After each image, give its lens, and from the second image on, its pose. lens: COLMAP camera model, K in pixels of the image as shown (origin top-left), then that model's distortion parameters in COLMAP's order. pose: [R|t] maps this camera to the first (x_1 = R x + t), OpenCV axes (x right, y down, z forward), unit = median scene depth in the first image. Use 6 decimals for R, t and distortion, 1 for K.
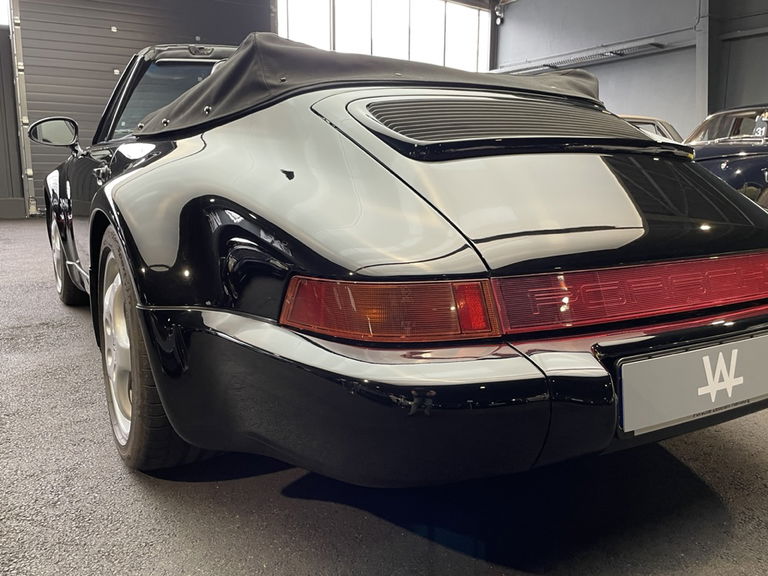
lens RADIAL K [[644.7, 0, 384.0], [0, 644.7, 288.0], [0, 0, 1]] dist [0.089165, -0.120324]
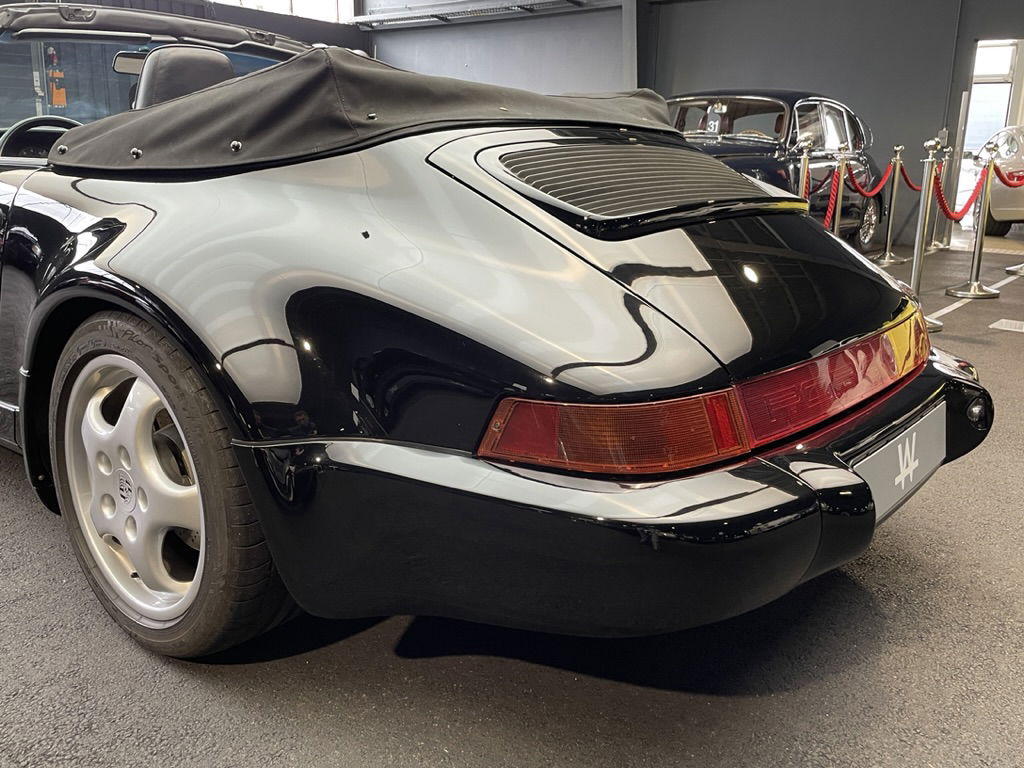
lens RADIAL K [[893.1, 0, 492.1], [0, 893.1, 380.1], [0, 0, 1]] dist [0.041868, -0.018007]
pose [[0.938845, -0.073780, 0.336342, -0.416082], [0.047039, 0.995099, 0.086982, -0.108609], [-0.341111, -0.065841, 0.937714, -0.028056]]
